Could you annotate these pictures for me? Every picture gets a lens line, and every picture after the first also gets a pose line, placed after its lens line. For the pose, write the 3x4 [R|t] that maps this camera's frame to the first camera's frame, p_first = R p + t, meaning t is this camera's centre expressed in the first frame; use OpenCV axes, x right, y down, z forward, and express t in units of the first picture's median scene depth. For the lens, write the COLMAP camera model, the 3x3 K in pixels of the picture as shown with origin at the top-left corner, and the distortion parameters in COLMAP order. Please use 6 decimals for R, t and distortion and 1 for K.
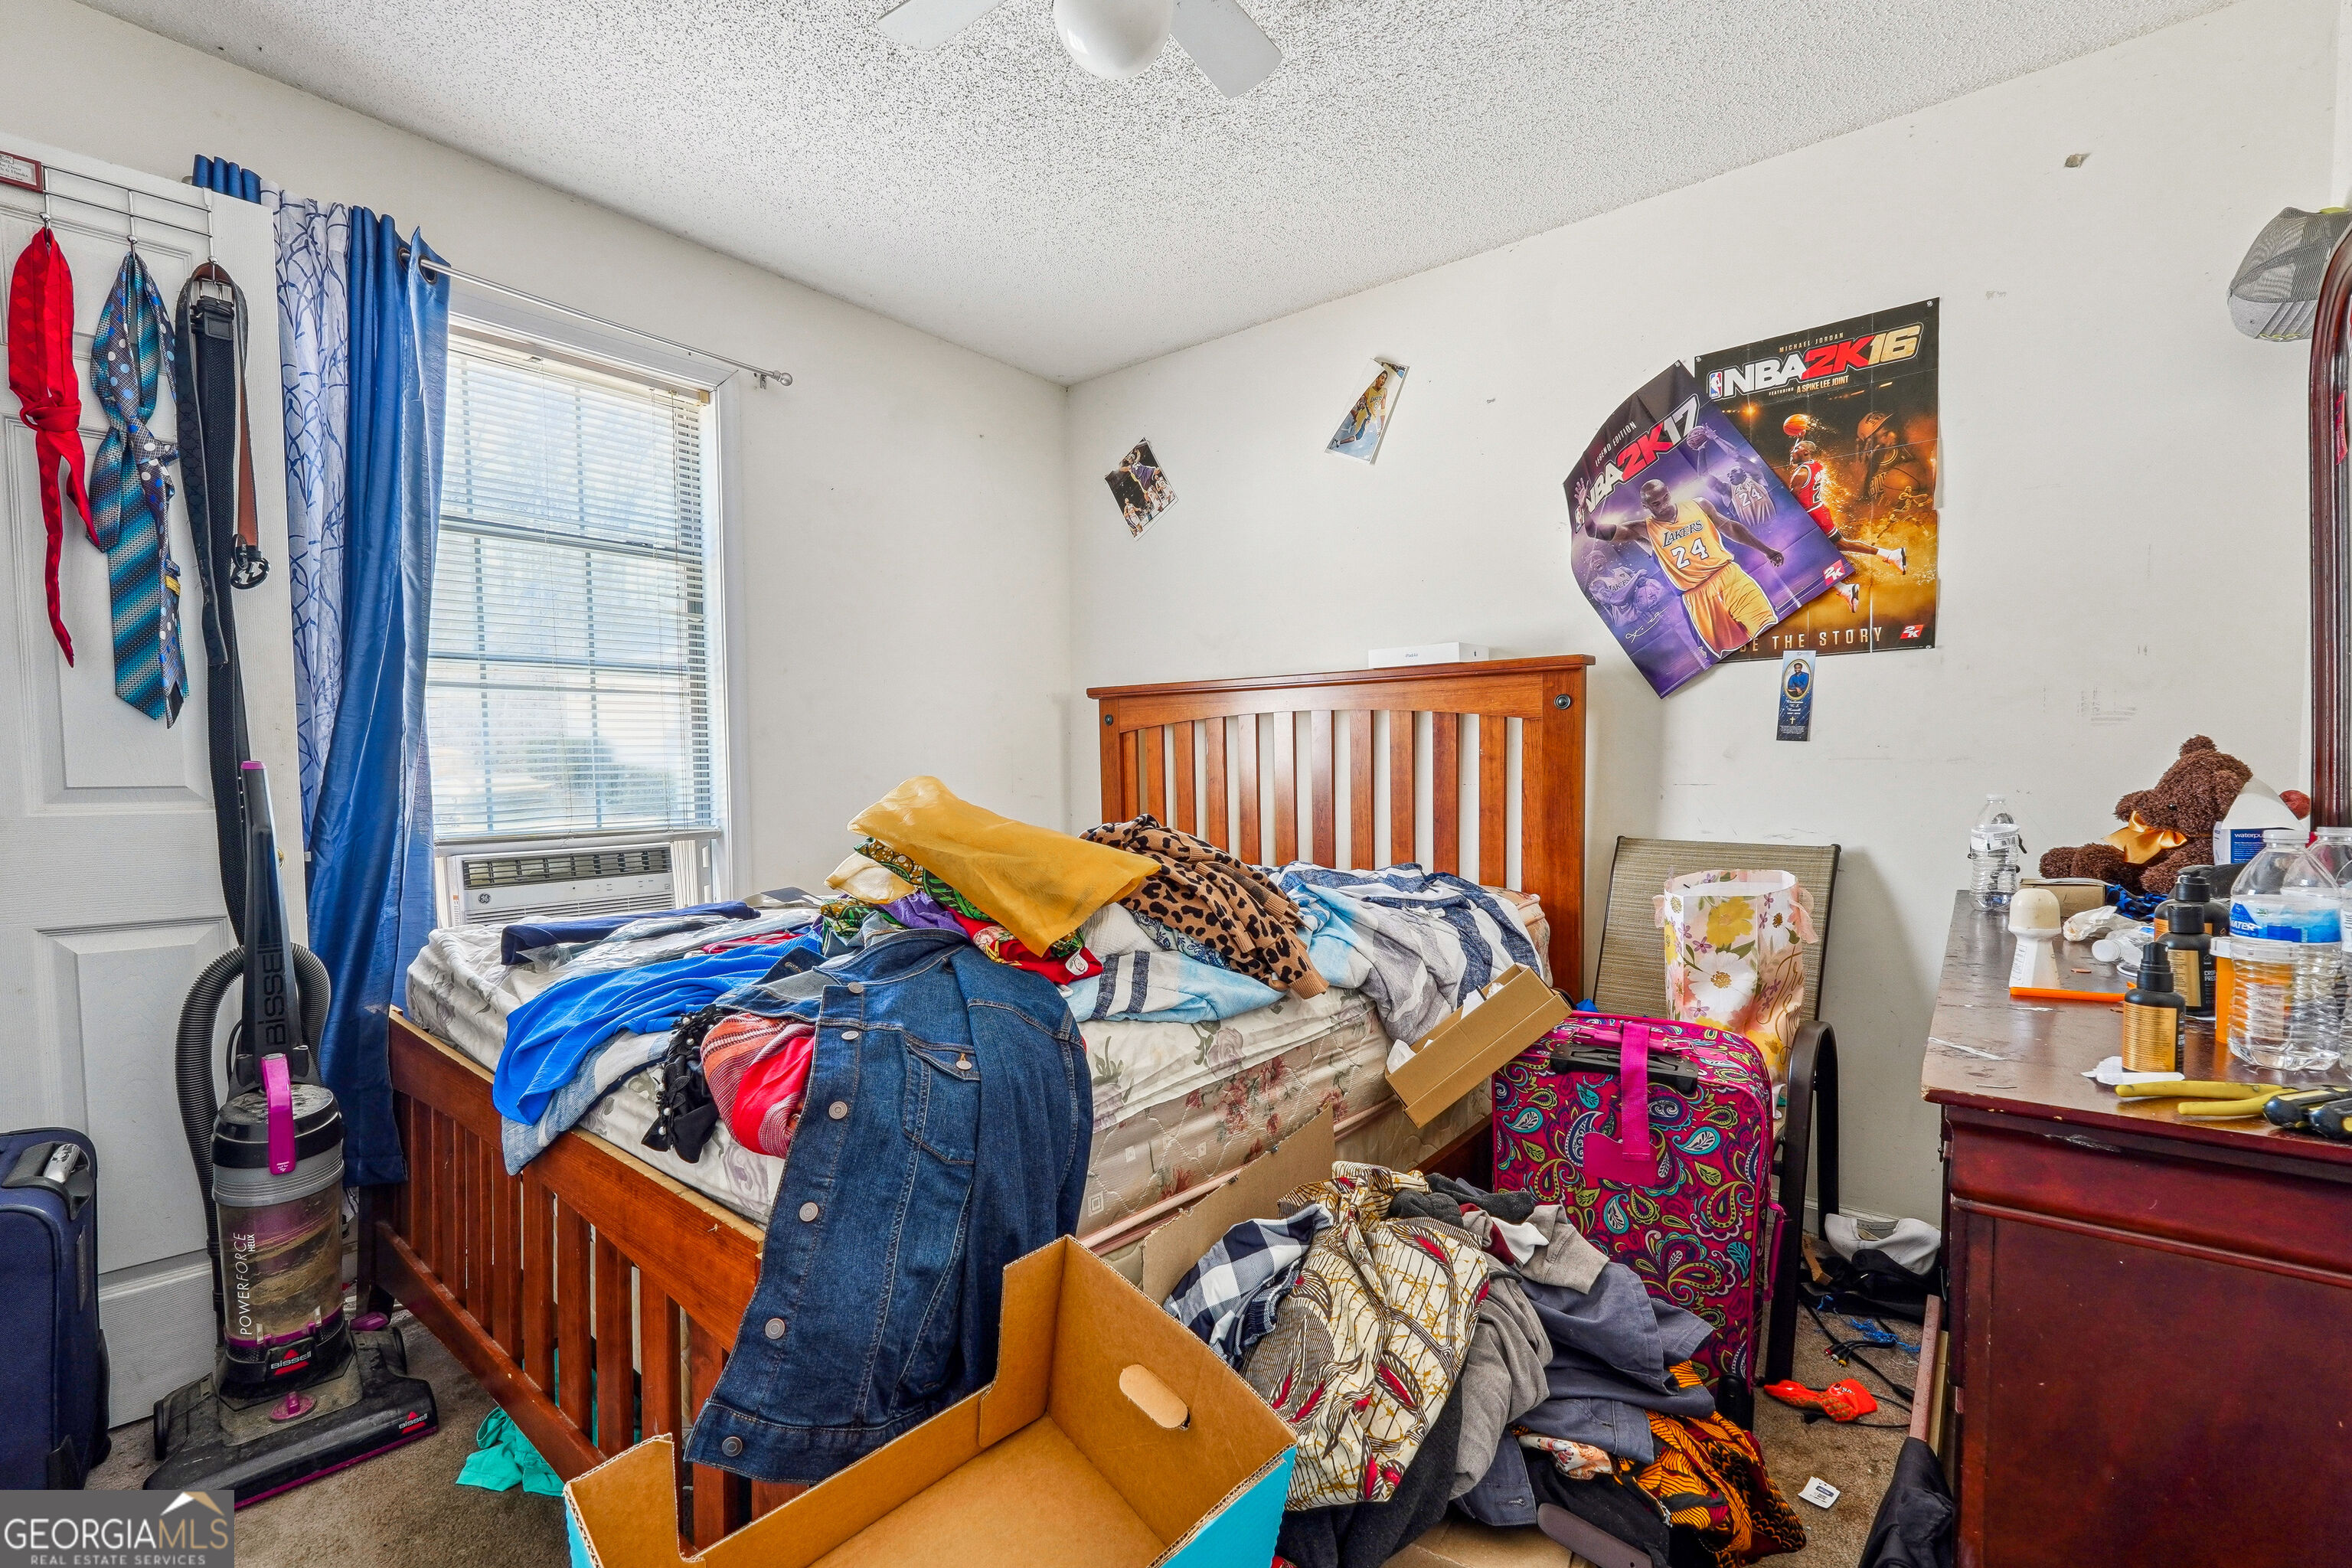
lens RADIAL K [[1036.7, 0, 1176.0], [0, 1036.7, 784.0], [0, 0, 1]] dist [0.002667, 0.000424]
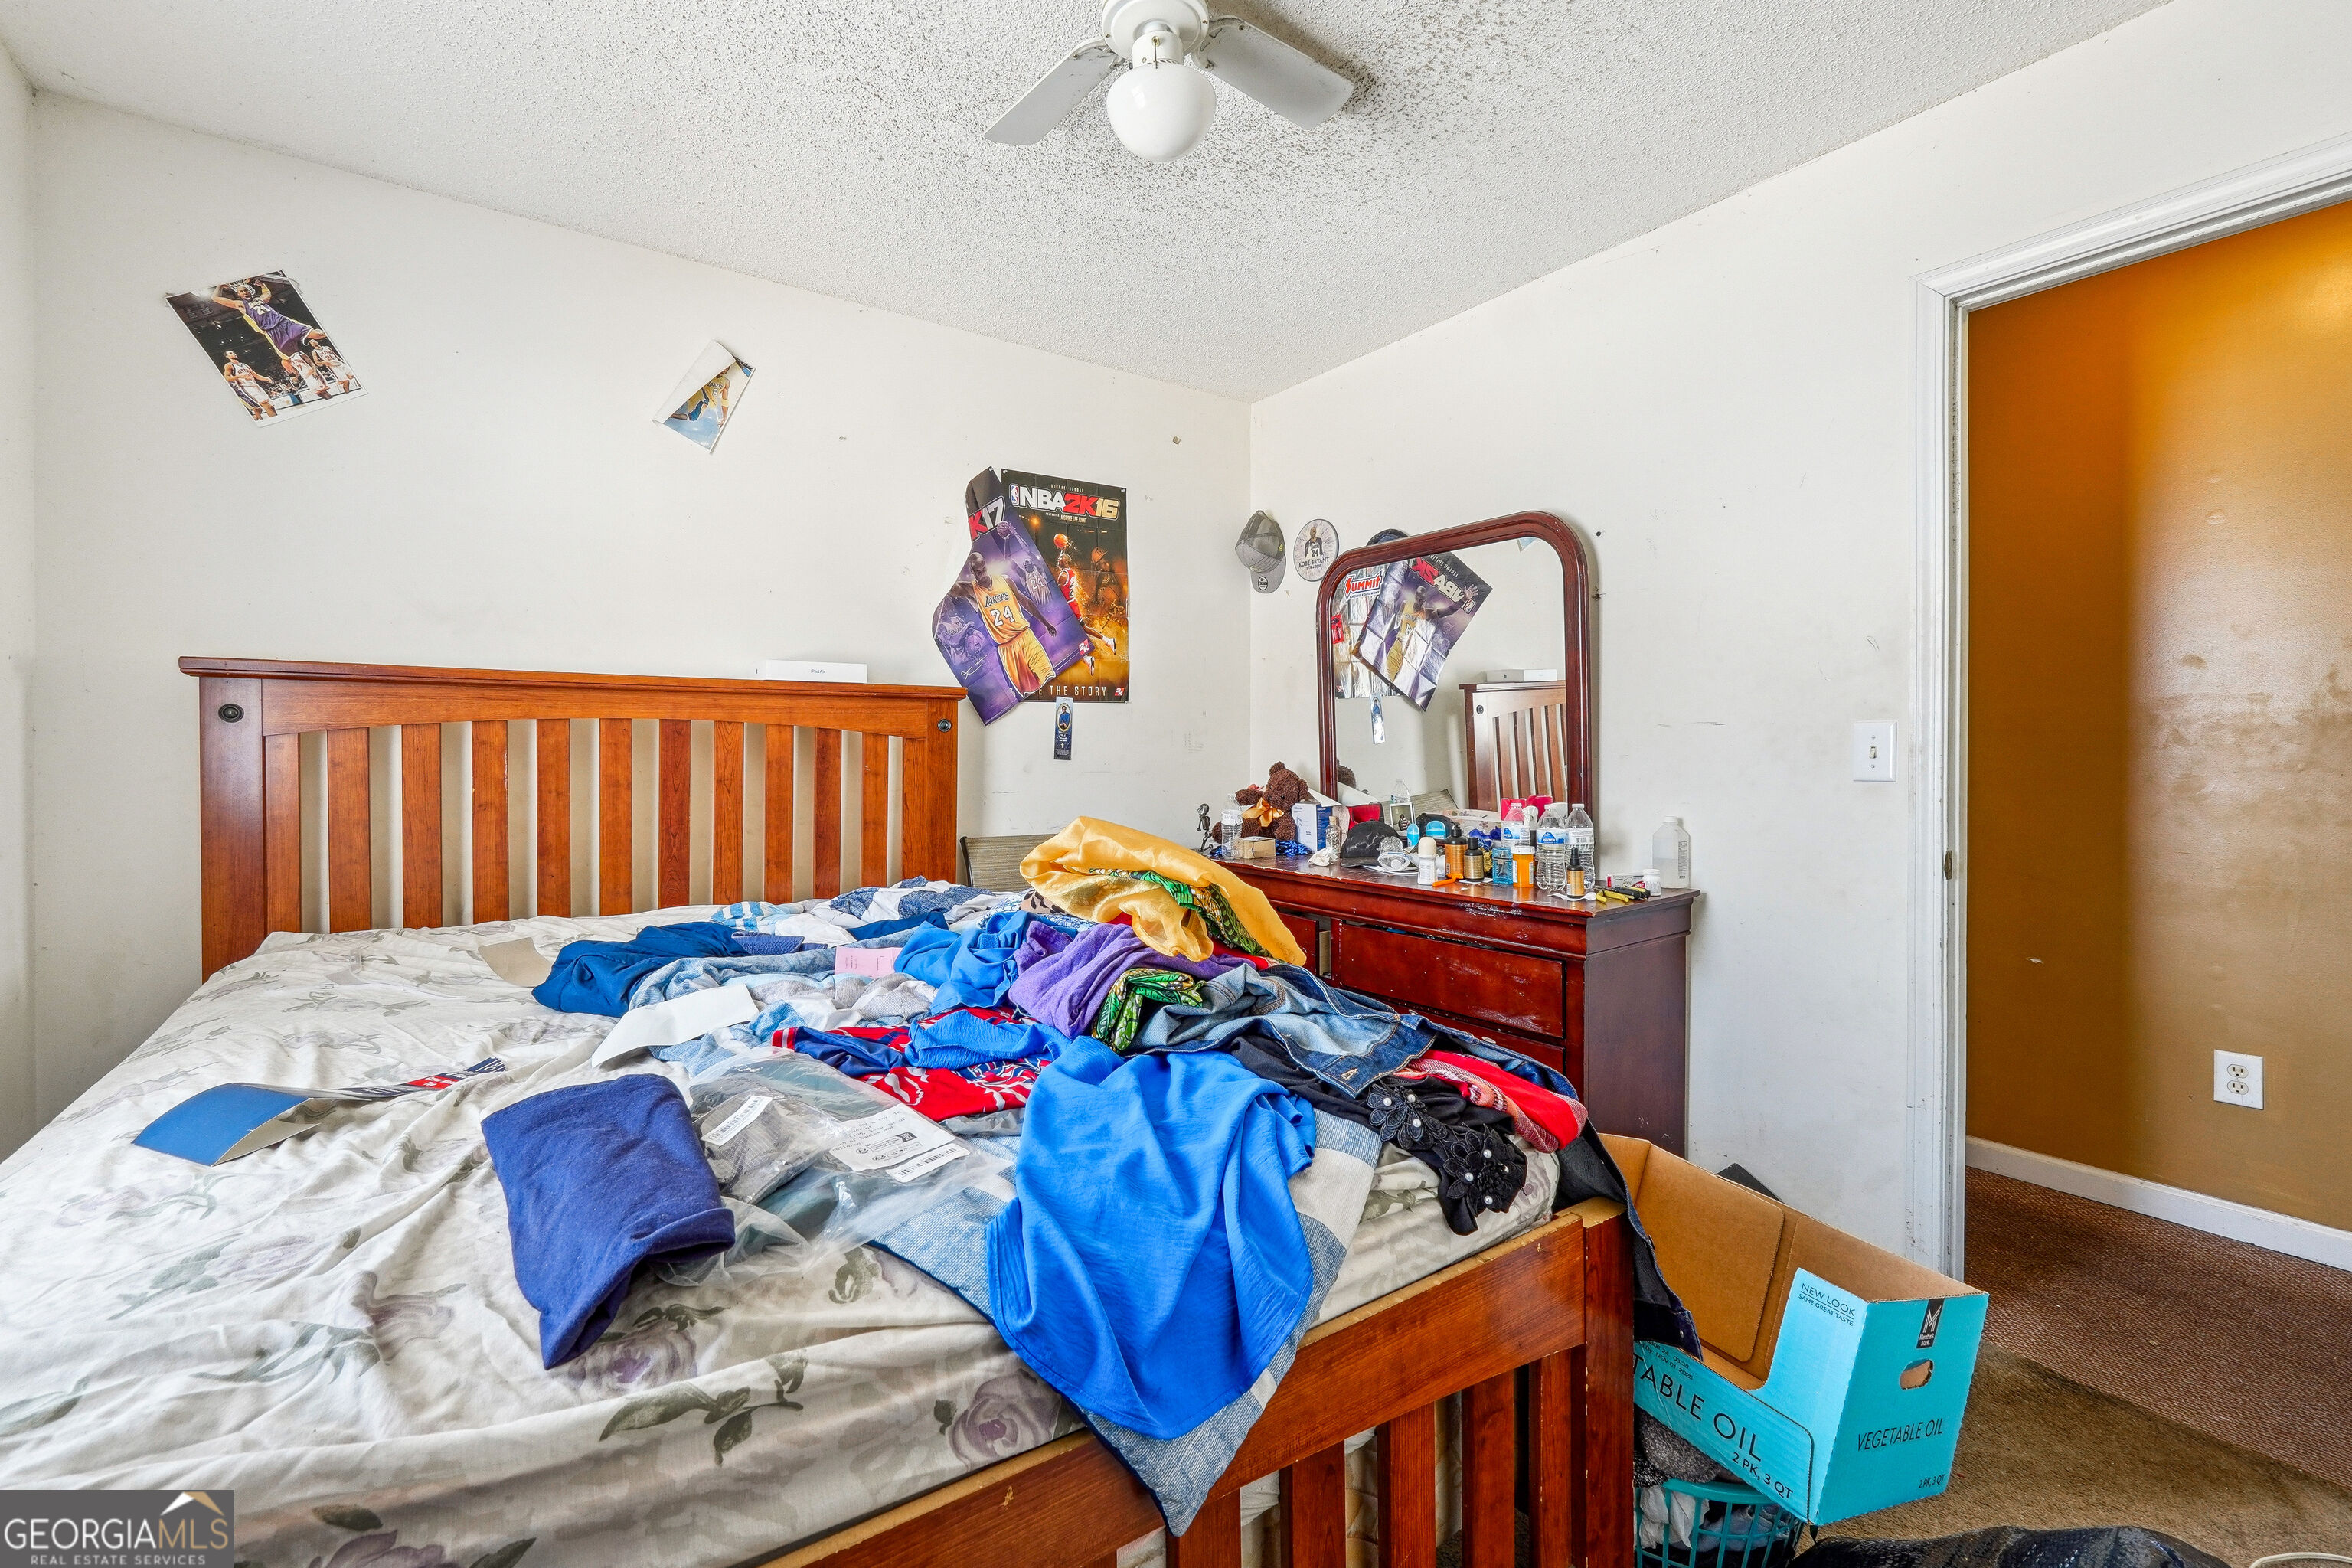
lens RADIAL K [[1015.9, 0, 1126.6], [0, 1015.9, 747.4], [0, 0, 1]] dist [-0.000036, 0.000190]
pose [[0.286293, 0.013097, 0.958053, -0.699932], [0.024181, 0.999489, -0.020890, -0.026633], [-0.957837, 0.029147, 0.285830, 0.499011]]
